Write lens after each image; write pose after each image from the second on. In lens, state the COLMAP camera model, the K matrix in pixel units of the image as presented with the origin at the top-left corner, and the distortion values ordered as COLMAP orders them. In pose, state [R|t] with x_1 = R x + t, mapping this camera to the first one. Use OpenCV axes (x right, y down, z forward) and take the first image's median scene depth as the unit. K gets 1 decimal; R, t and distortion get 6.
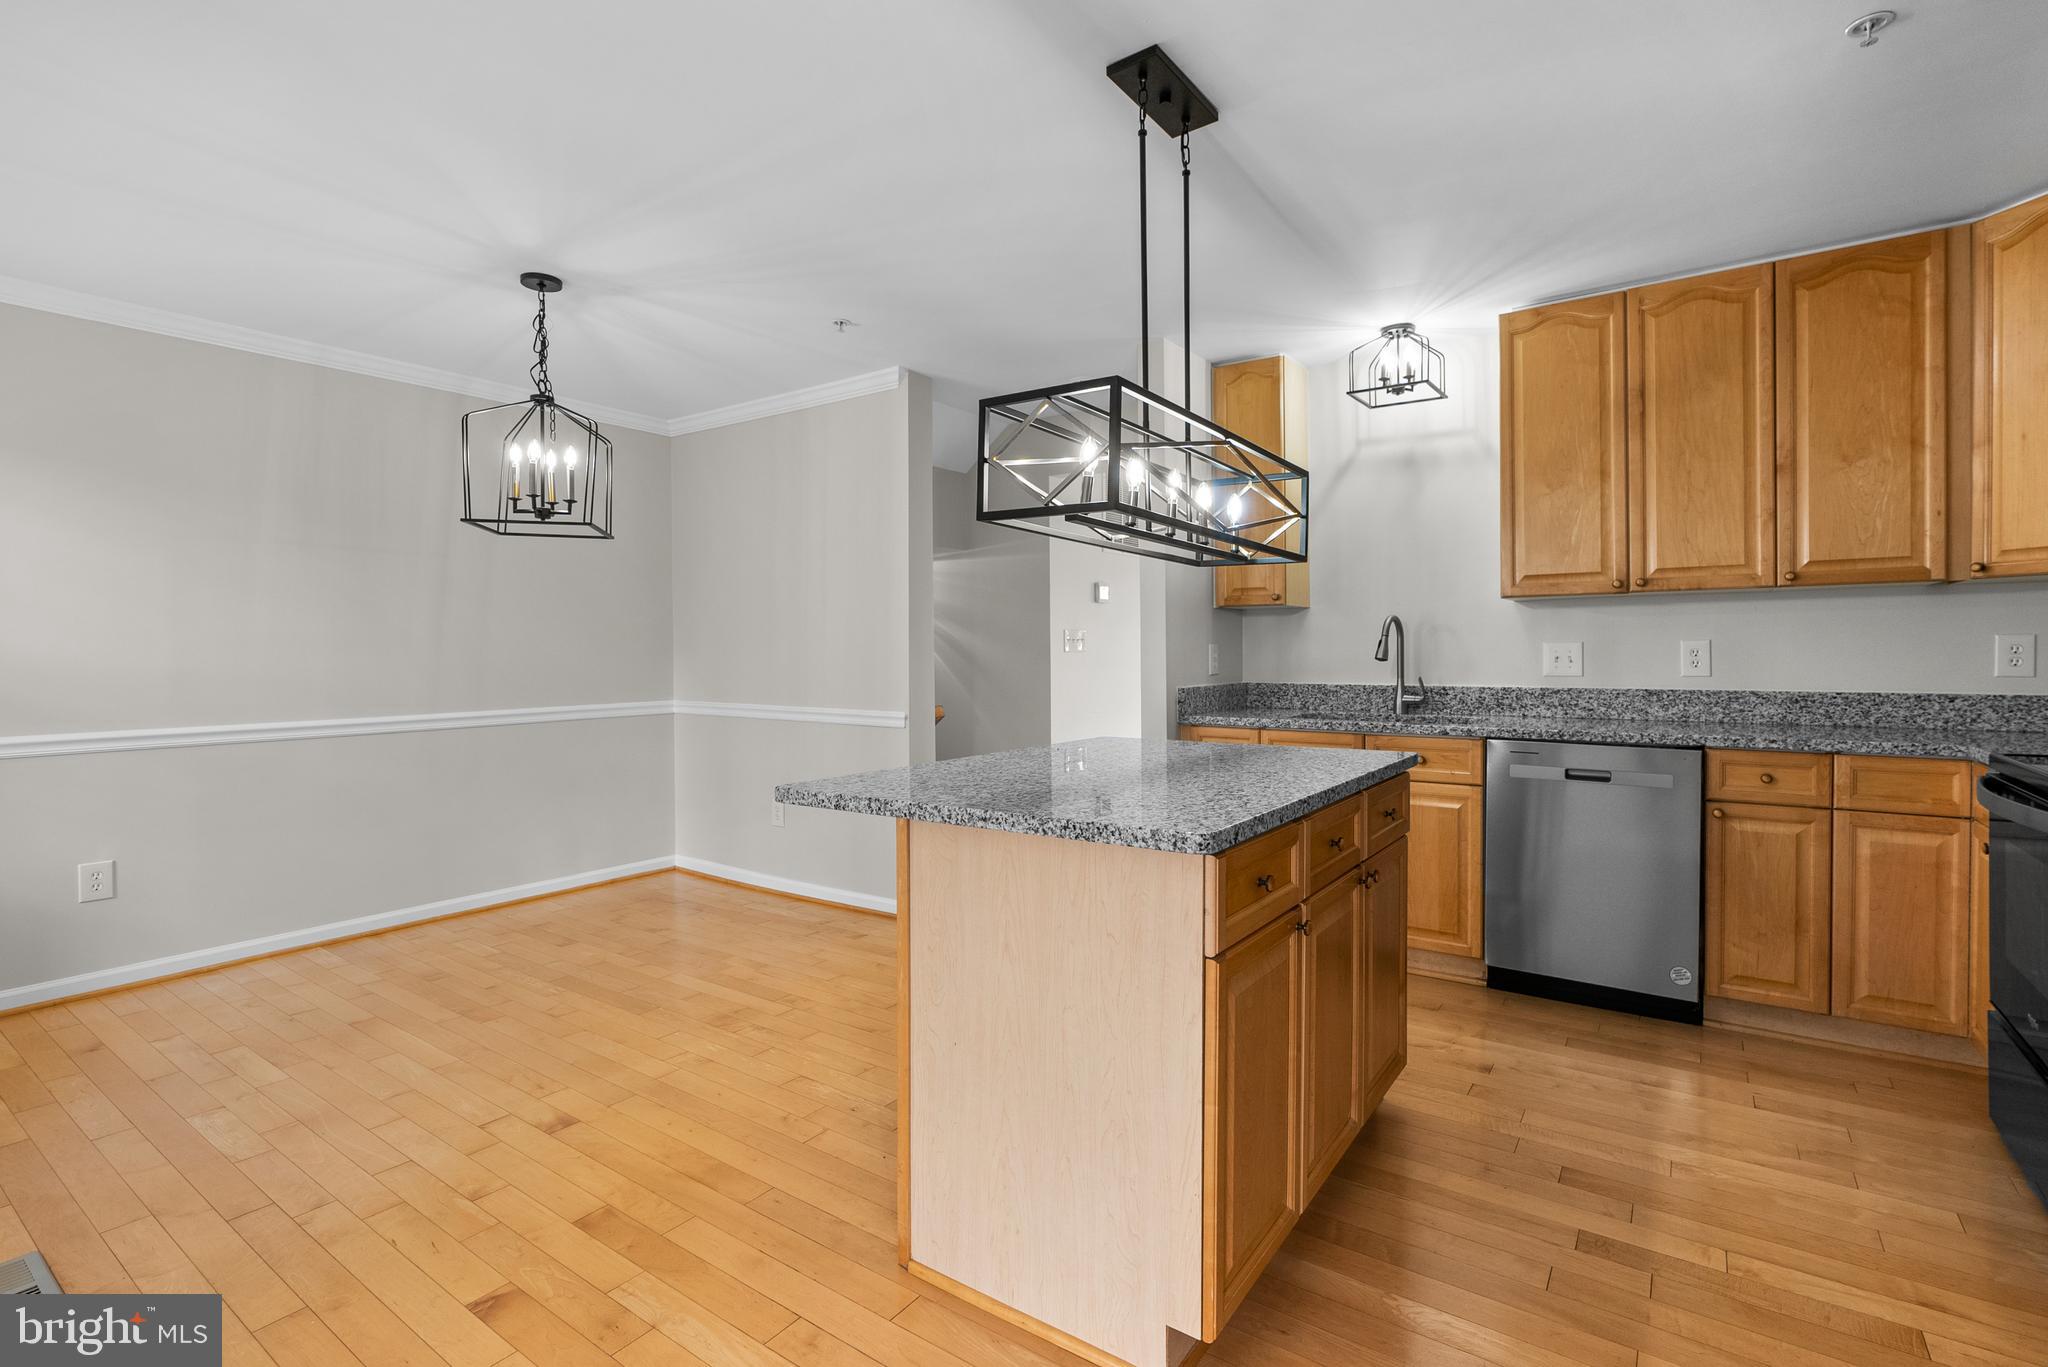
lens RADIAL K [[965.7, 0, 1038.2], [0, 965.7, 659.1], [0, 0, 1]] dist [-0.003809, 0.006364]
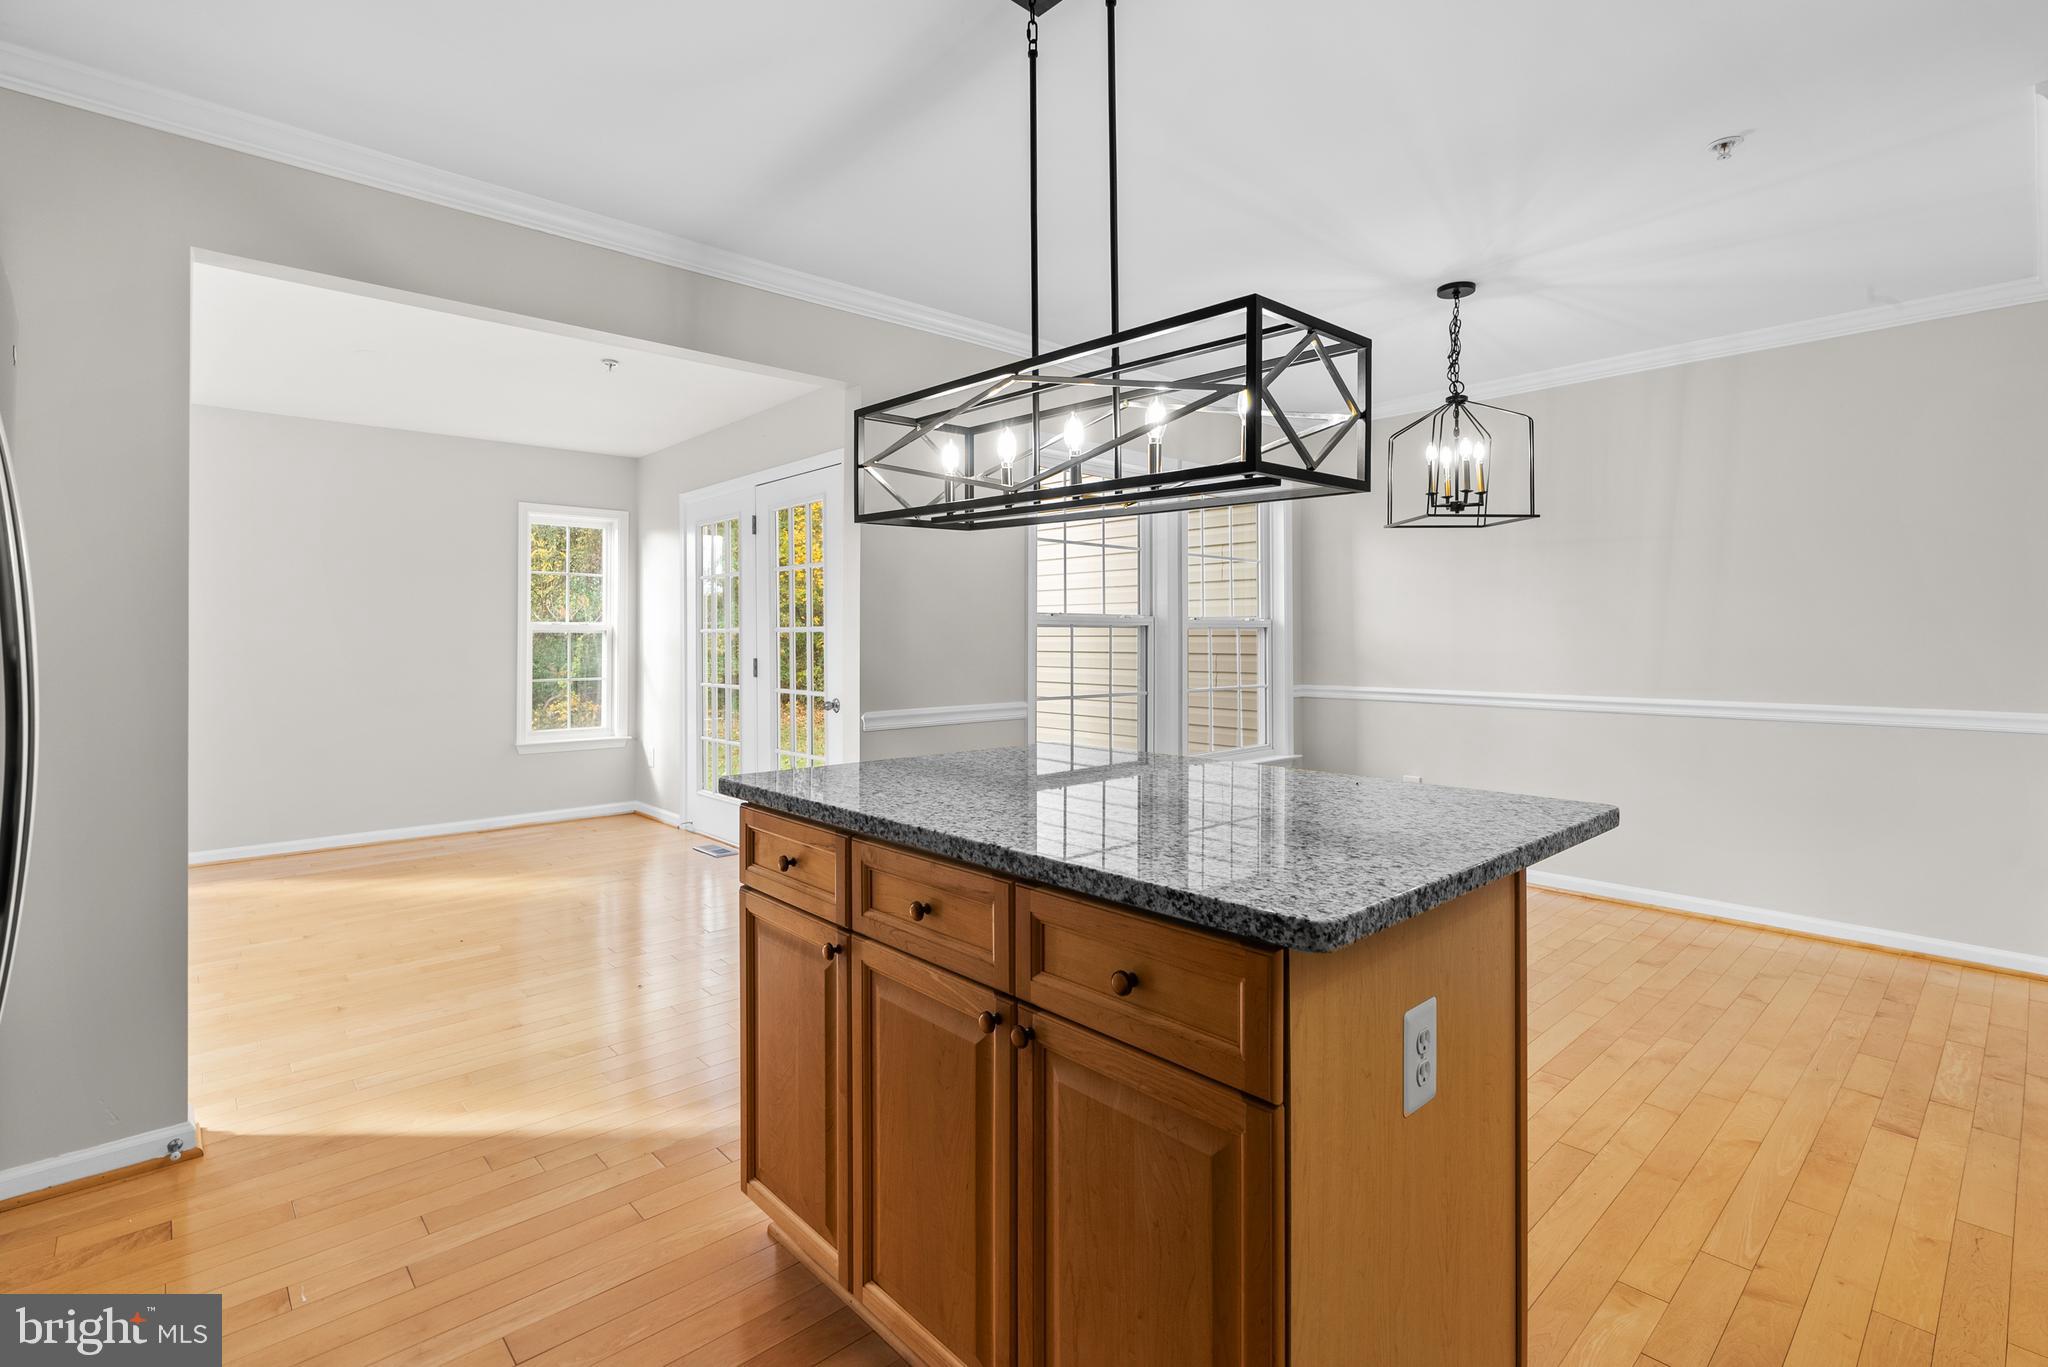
lens RADIAL K [[926.7, 0, 1022.3], [0, 926.7, 621.0], [0, 0, 1]] dist [-0.001914, -0.000014]
pose [[-0.216921, -0.010693, -0.976131, 0.589177], [-0.007340, 0.999930, -0.009322, -0.015112], [0.976162, 0.005143, -0.216984, 0.739894]]
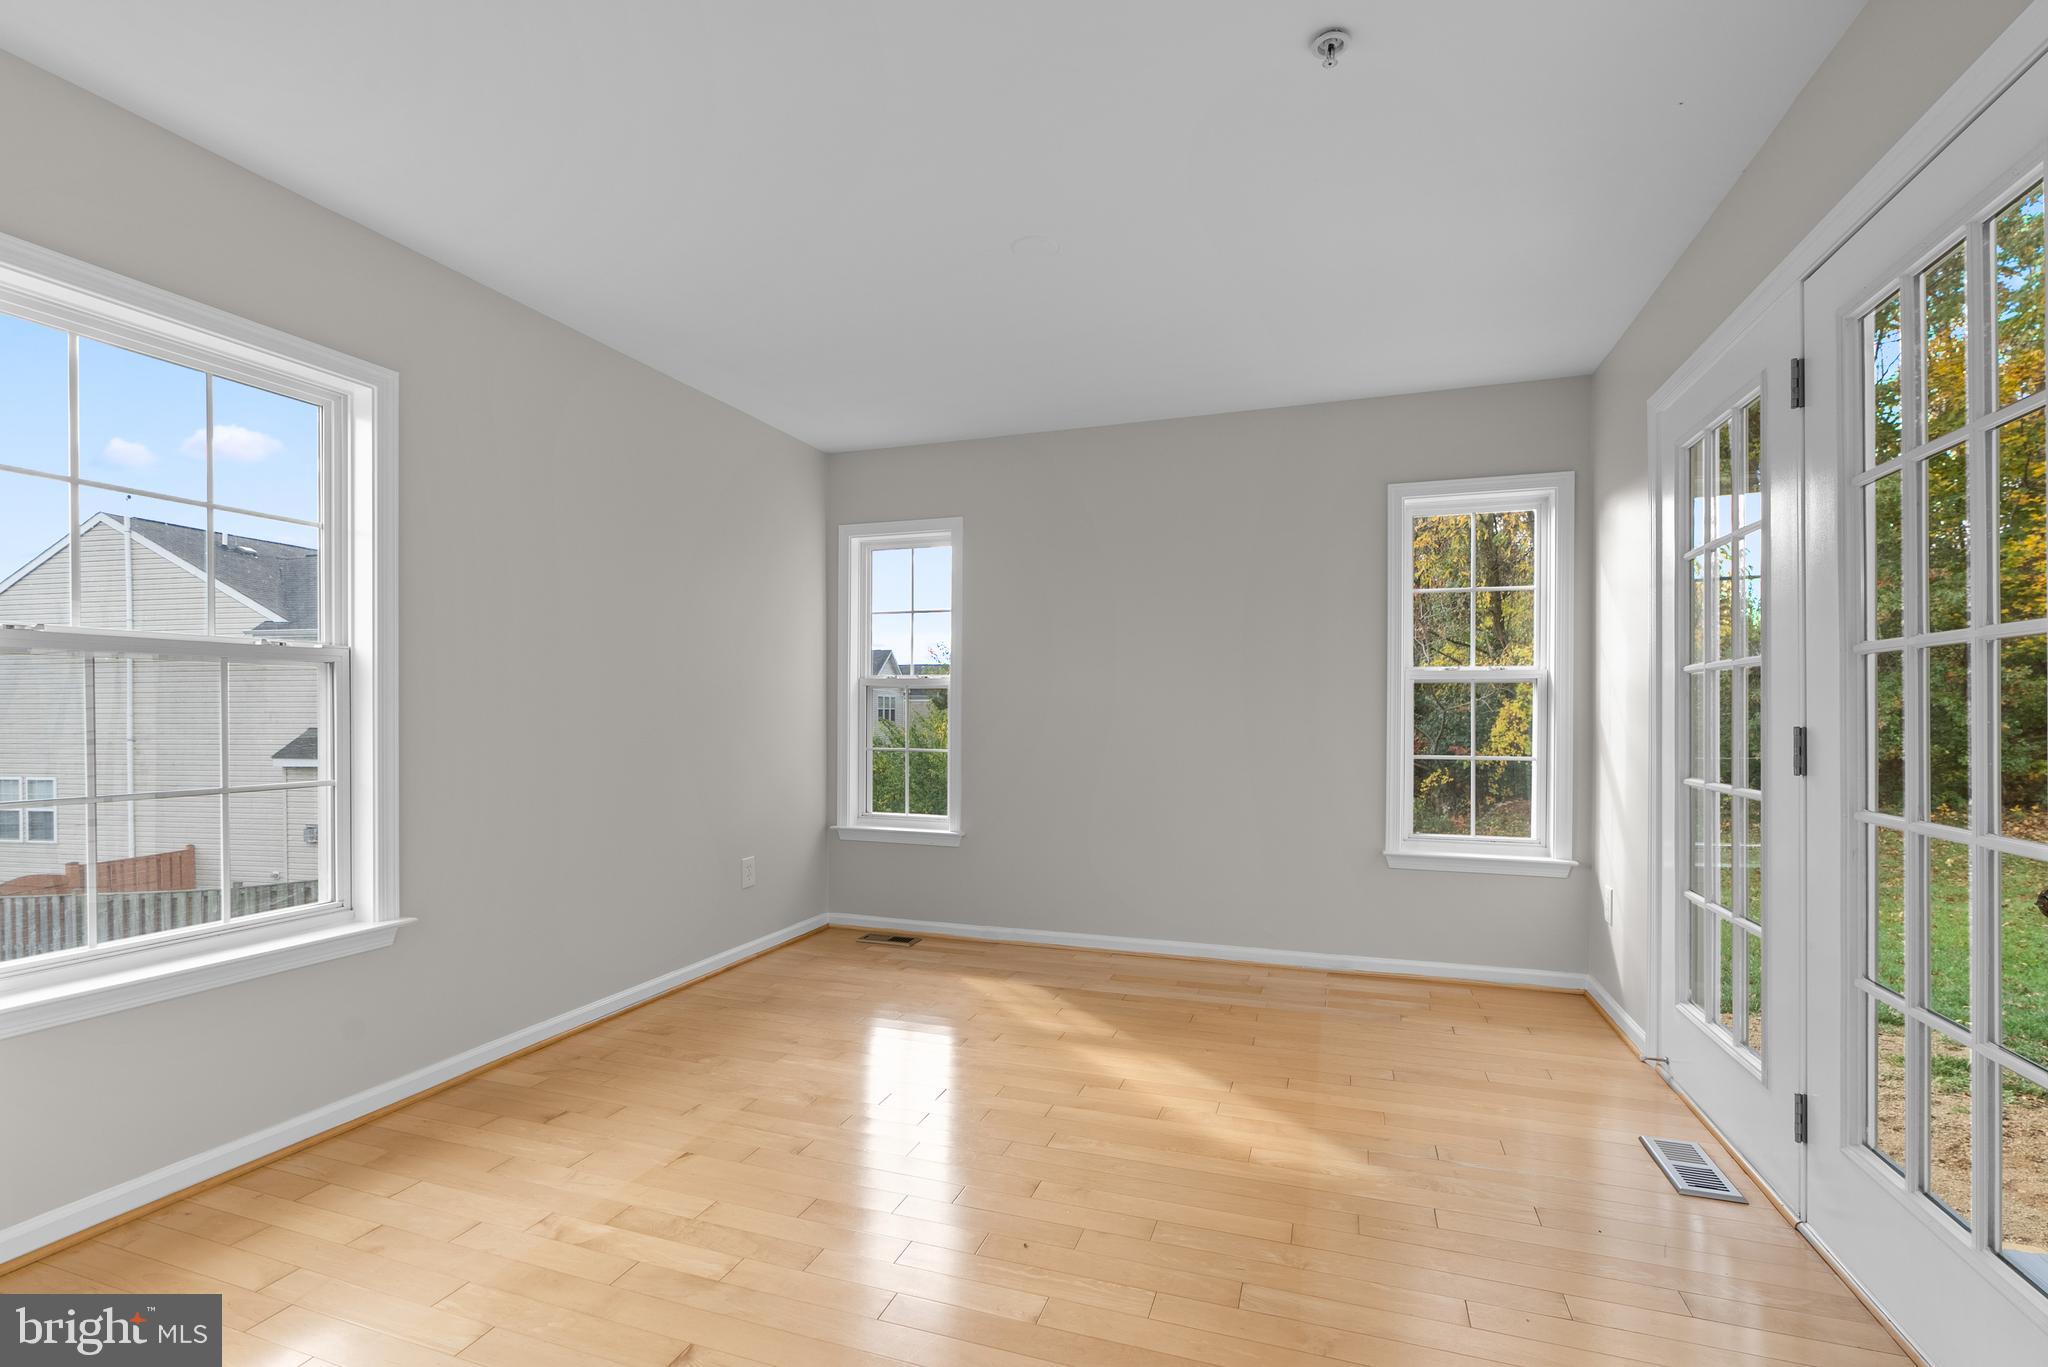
lens RADIAL K [[914.5, 0, 1019.7], [0, 914.5, 716.2], [0, 0, 1]] dist [-0.003616, -0.000133]
pose [[-0.963071, 0.008762, -0.269104, -0.209485], [0.005364, 0.999896, 0.013358, 0.022933], [0.269194, 0.011421, -0.963018, 0.383893]]
